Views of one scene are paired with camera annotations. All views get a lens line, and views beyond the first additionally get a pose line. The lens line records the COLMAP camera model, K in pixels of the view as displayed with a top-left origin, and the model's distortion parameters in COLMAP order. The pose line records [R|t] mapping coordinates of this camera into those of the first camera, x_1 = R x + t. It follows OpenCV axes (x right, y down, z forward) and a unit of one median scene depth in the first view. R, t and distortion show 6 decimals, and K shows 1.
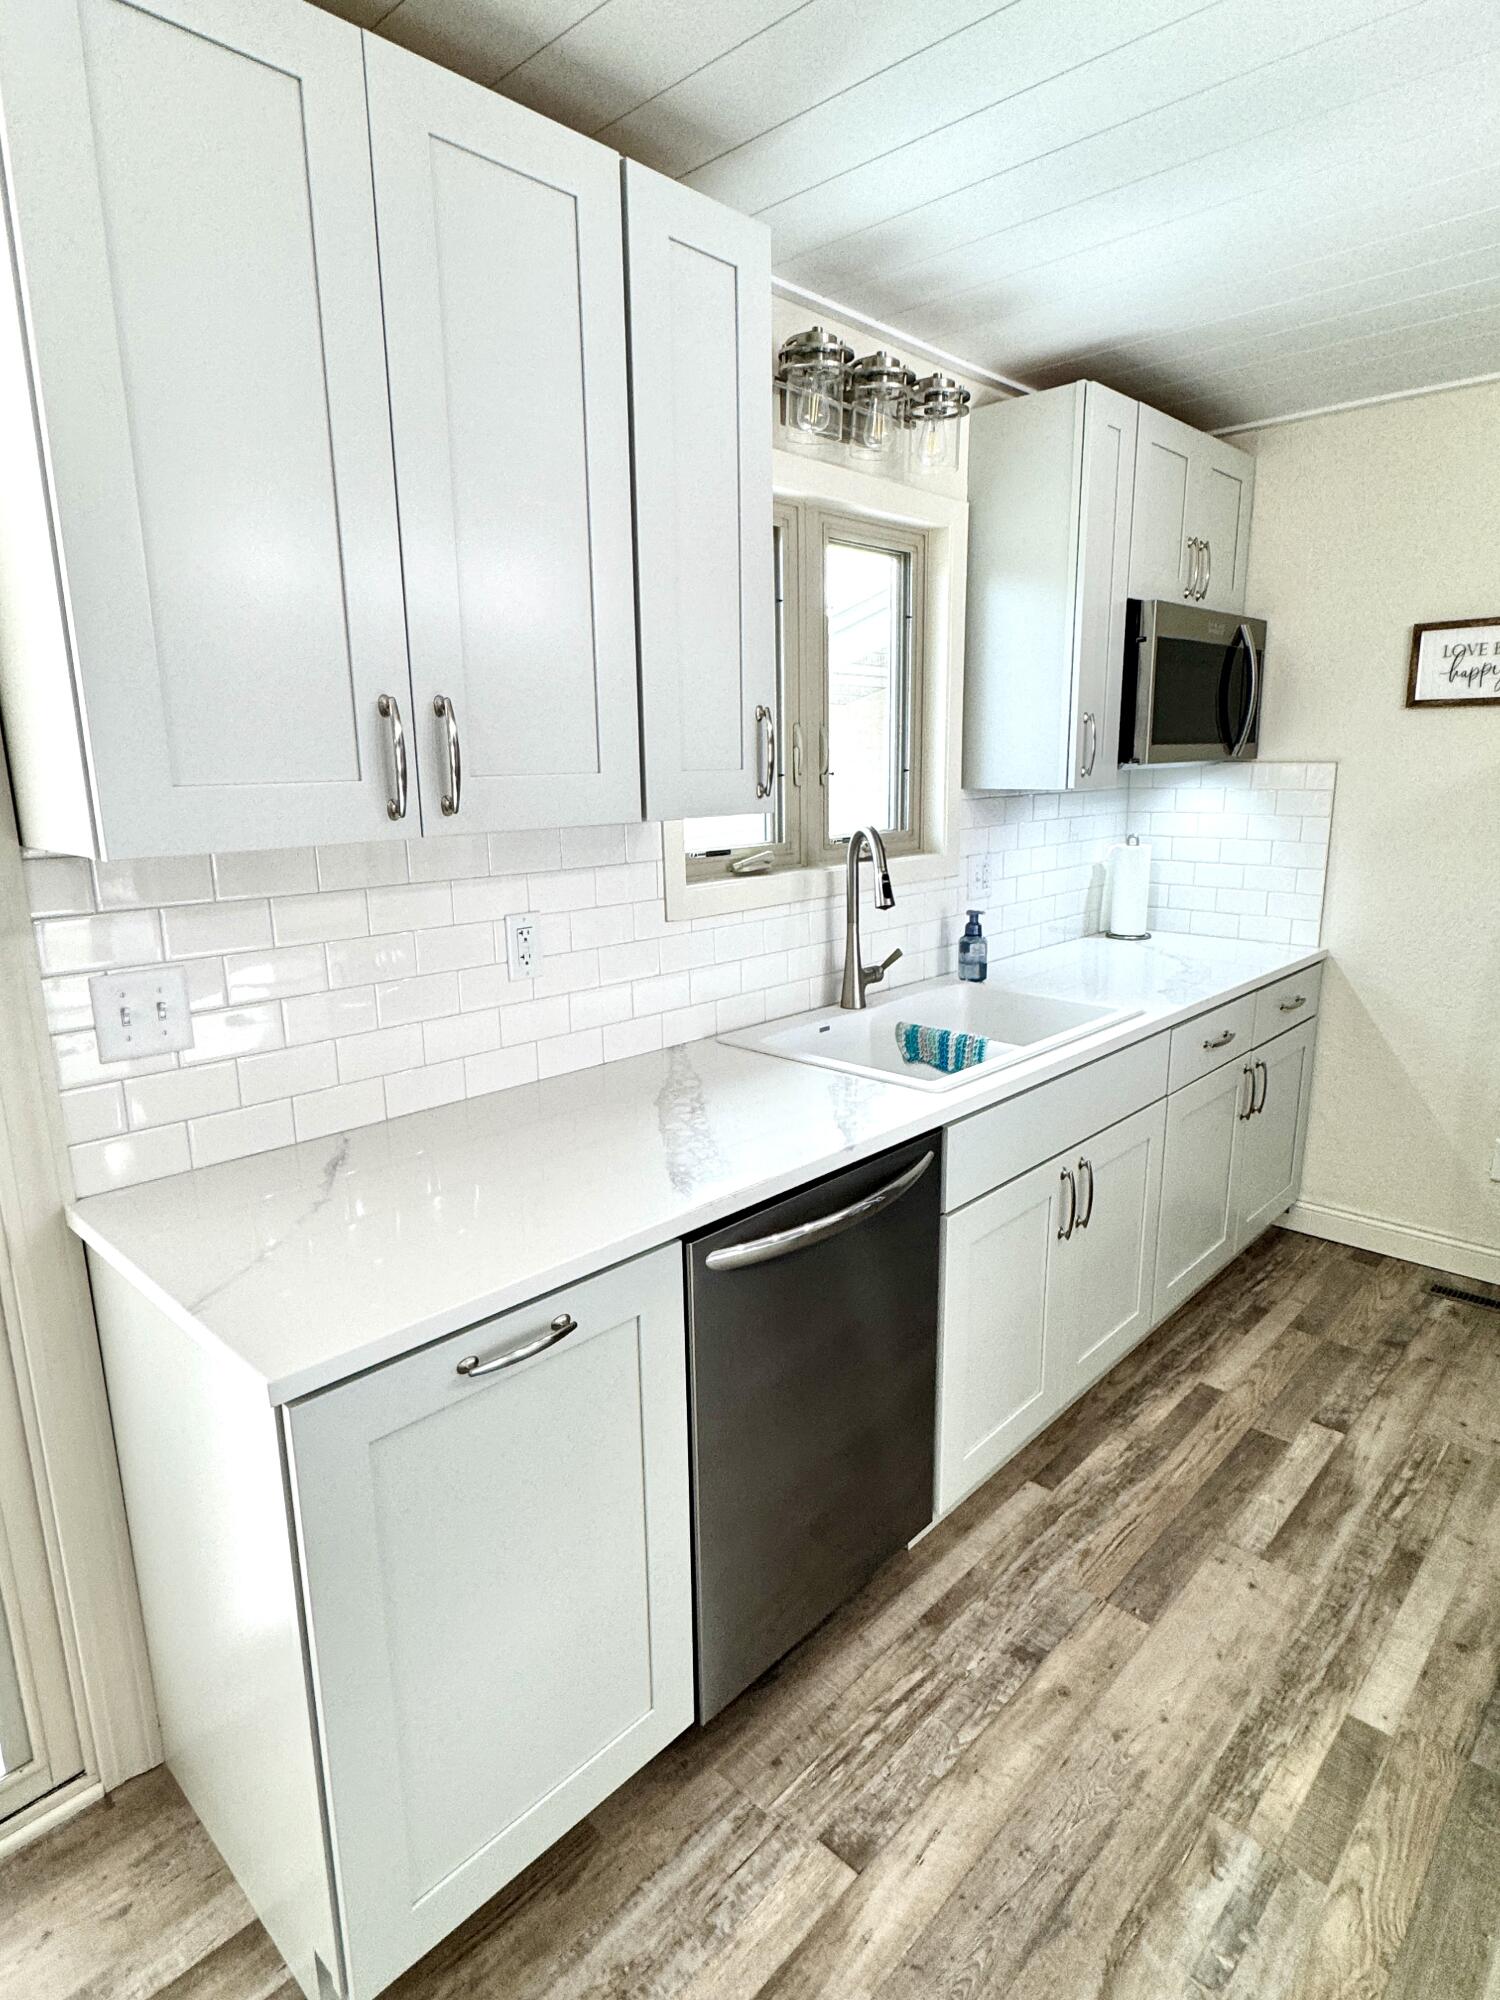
lens RADIAL K [[1096.7, 0, 743.5], [0, 1096.7, 987.5], [0, 0, 1]] dist [-0.001033, -0.001886]
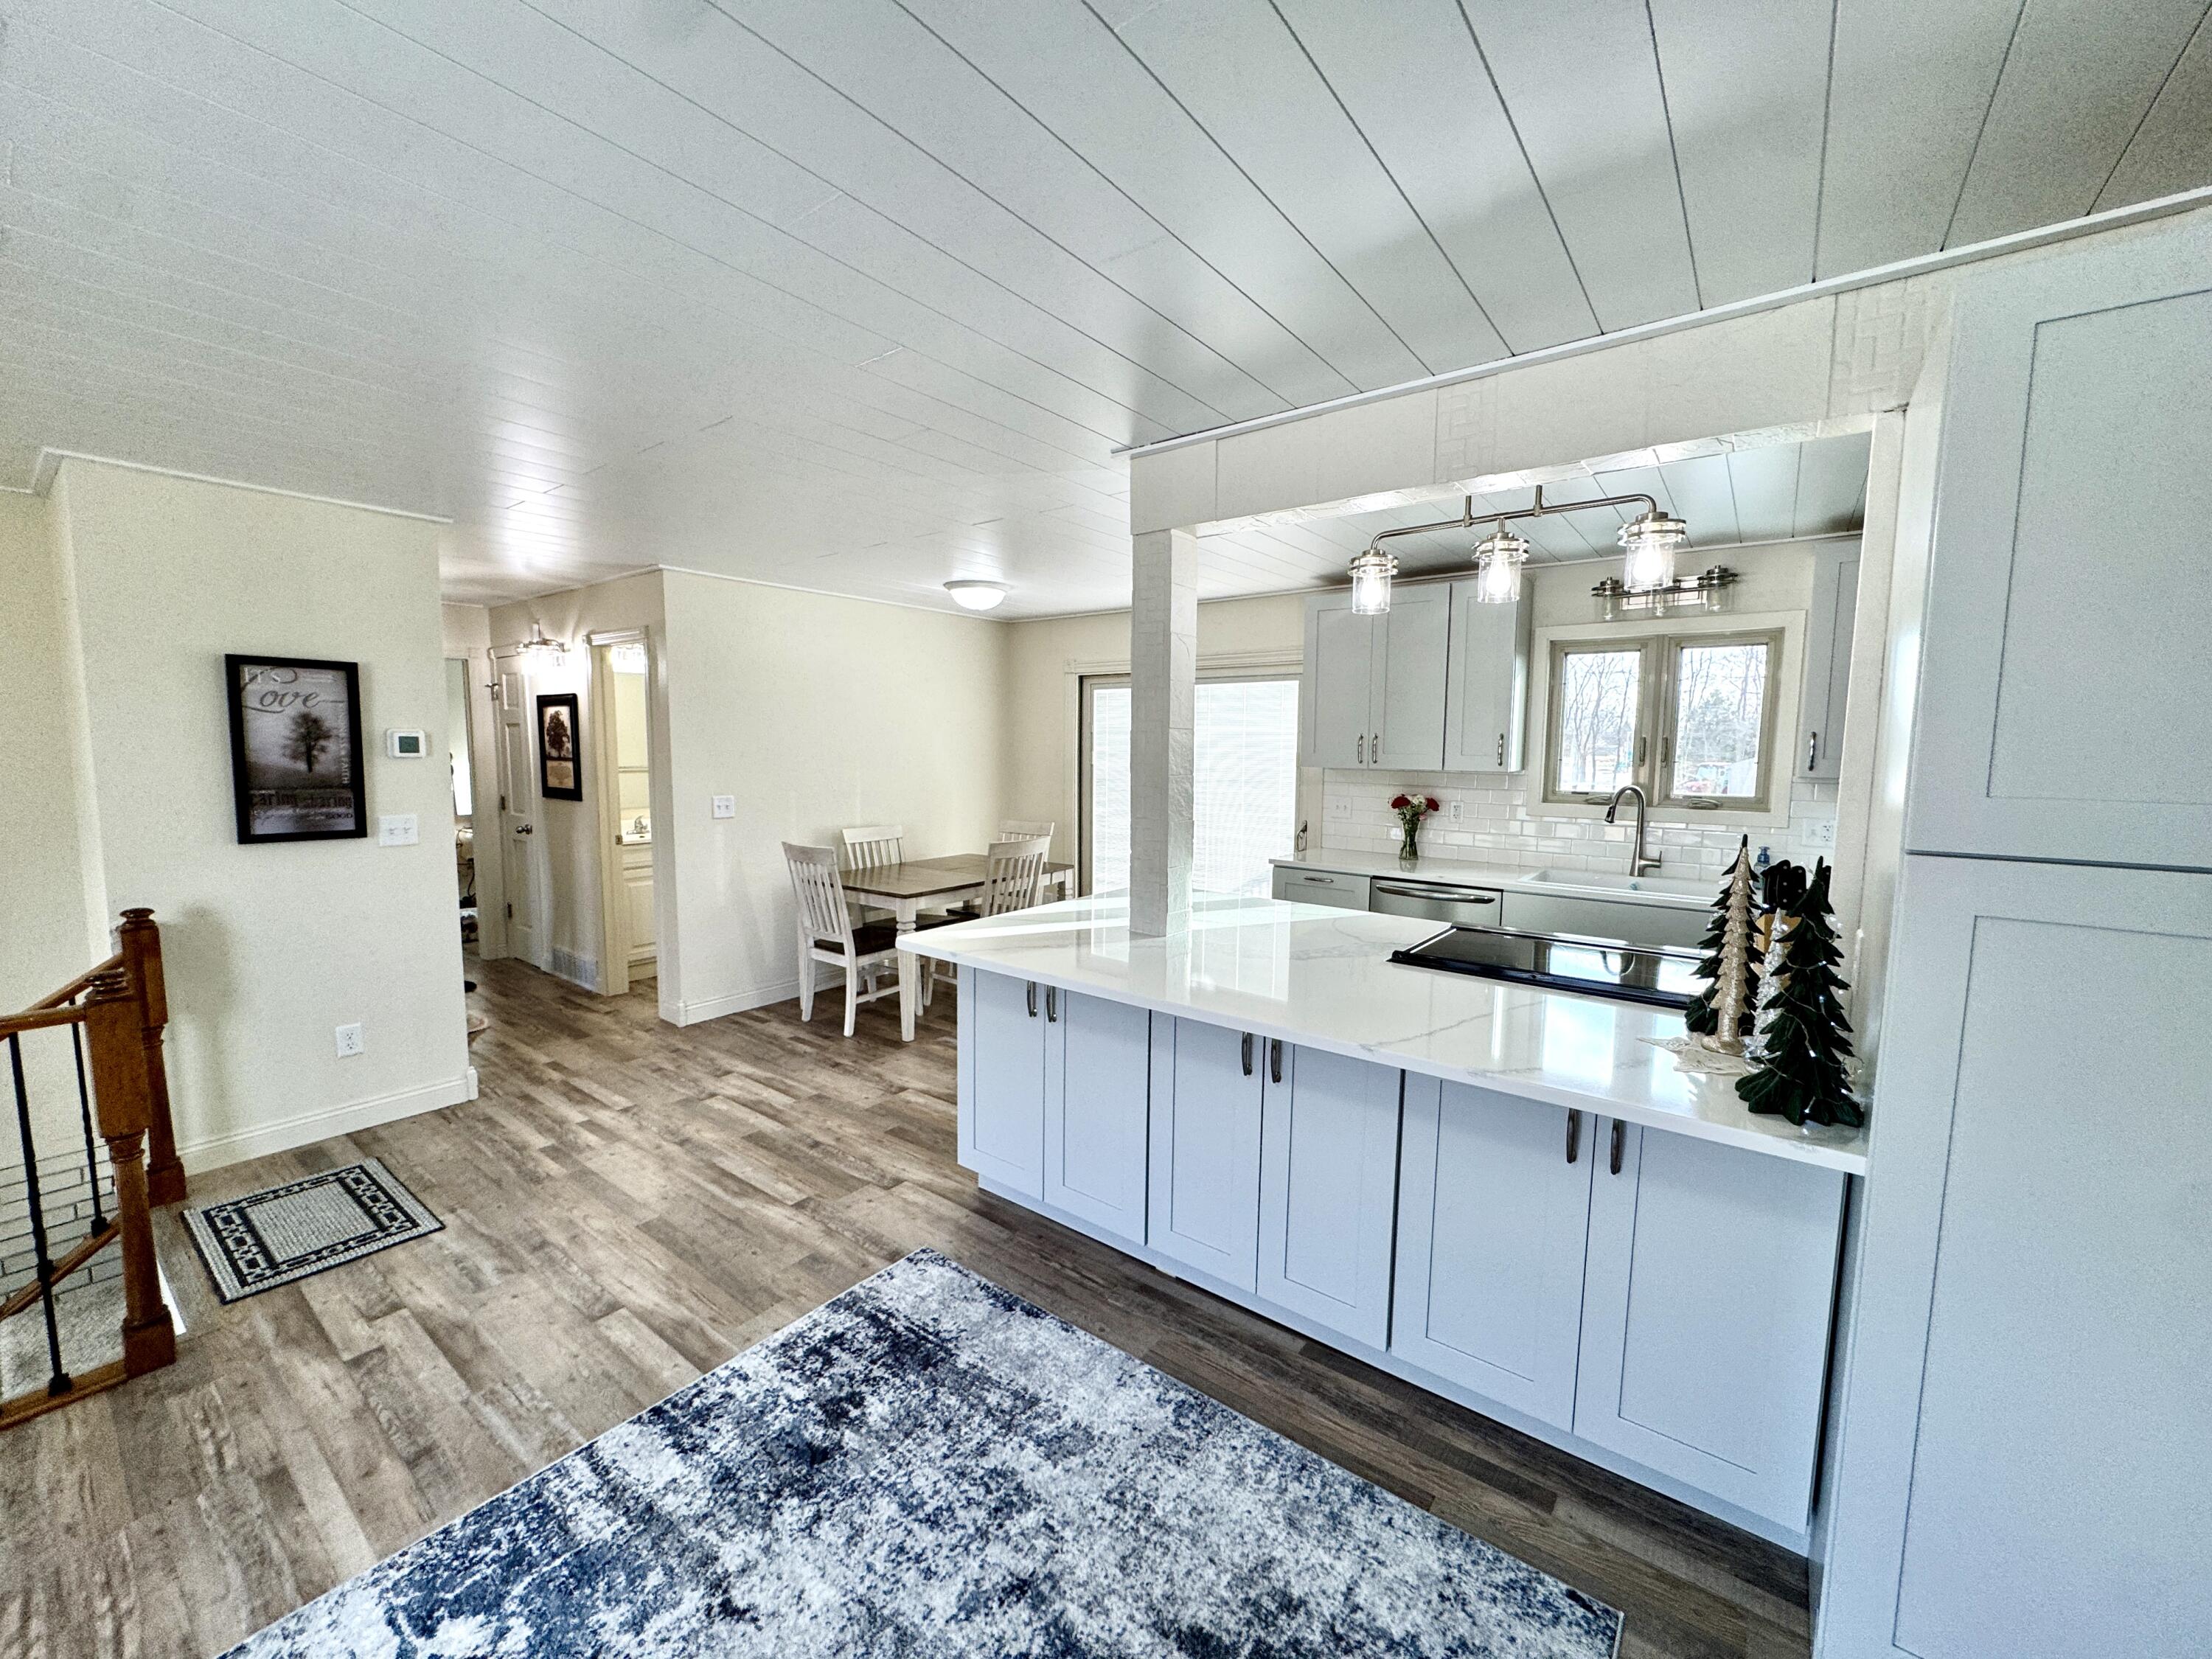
lens RADIAL K [[881.8, 0, 1100.5], [0, 881.8, 831.1], [0, 0, 1]] dist [-0.007385, 0.001291]
pose [[0.108109, 0.117365, -0.987187, 1.758091], [-0.212889, 0.972704, 0.092330, -0.003454], [0.971077, 0.200180, 0.130144, -0.197117]]
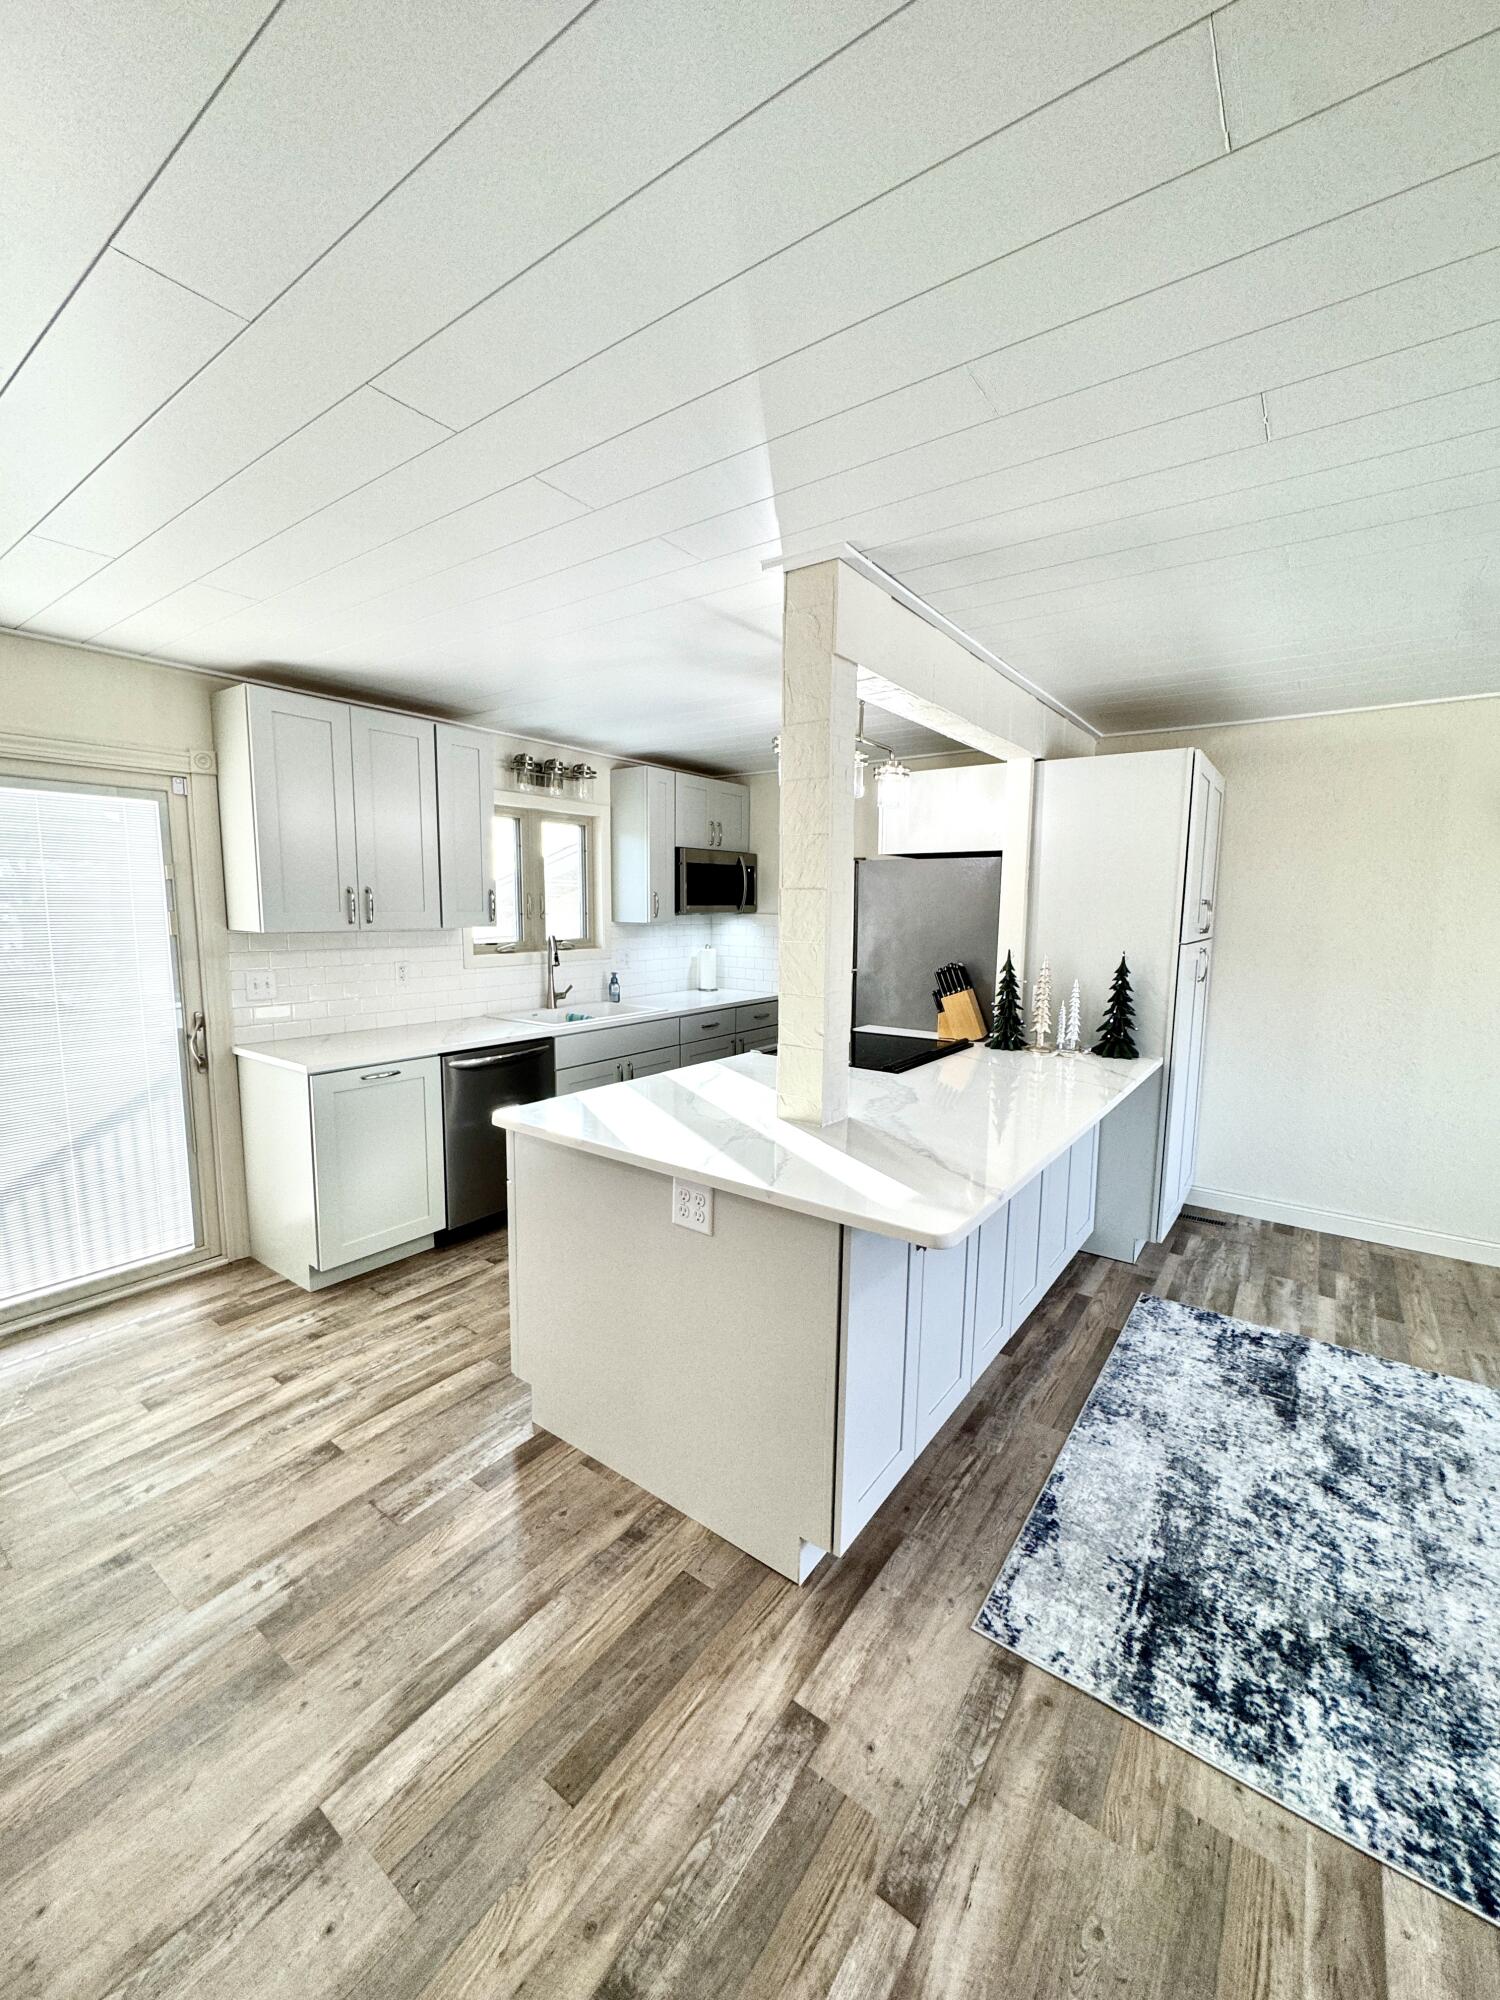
lens RADIAL K [[797.3, 0, 753.5], [0, 797.3, 996.3], [0, 0, 1]] dist [-0.007385, 0.001291]
pose [[0.989645, 0.011173, 0.143104, 0.327251], [0.001659, 0.996009, -0.089232, 0.168354], [-0.143530, 0.088546, 0.985677, -0.913901]]
